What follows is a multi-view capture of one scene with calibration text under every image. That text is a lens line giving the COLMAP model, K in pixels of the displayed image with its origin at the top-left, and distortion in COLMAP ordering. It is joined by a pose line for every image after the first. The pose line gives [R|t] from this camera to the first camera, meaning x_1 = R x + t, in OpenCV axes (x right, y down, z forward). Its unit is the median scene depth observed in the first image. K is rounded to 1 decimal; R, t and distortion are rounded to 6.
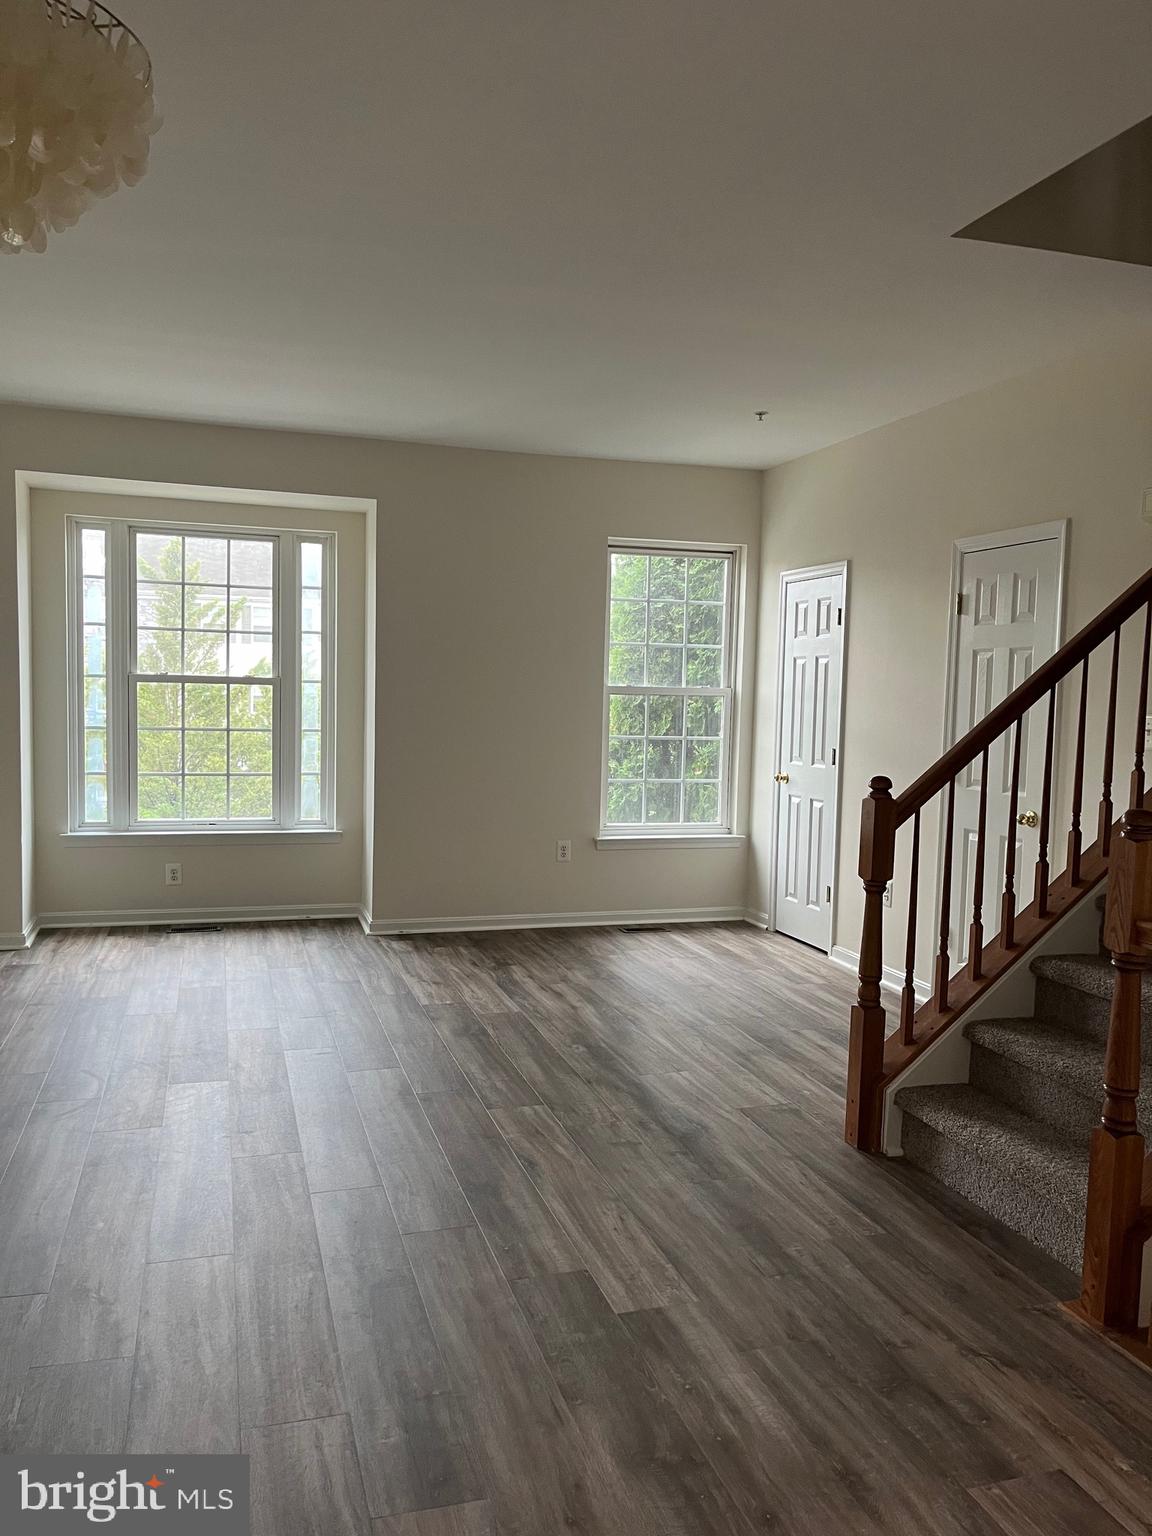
lens RADIAL K [[1178.3, 0, 573.8], [0, 1178.3, 781.1], [0, 0, 1]] dist [0.058313, -0.053758]
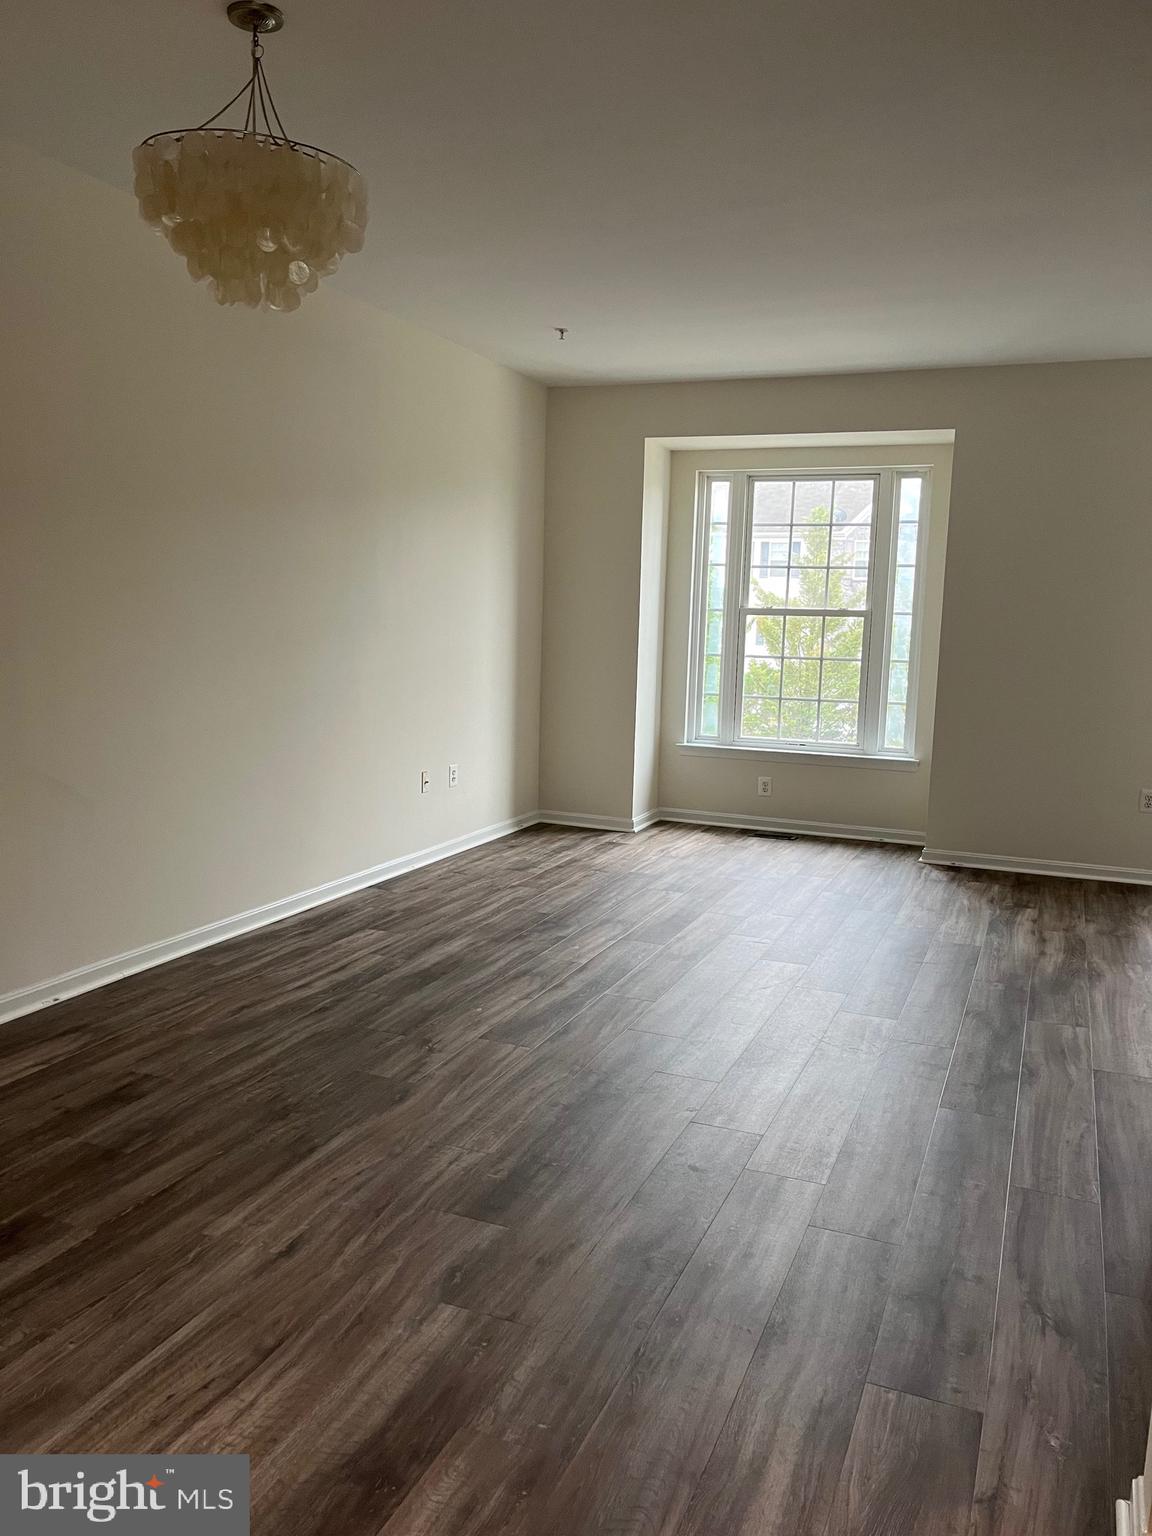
lens RADIAL K [[1178.3, 0, 565.0], [0, 1178.3, 762.0], [0, 0, 1]] dist [0.058313, -0.053758]
pose [[0.768524, 0.078435, -0.634995, 0.227800], [-0.060315, 0.996919, 0.050143, 0.010963], [0.636971, -0.000236, 0.770888, 0.018215]]
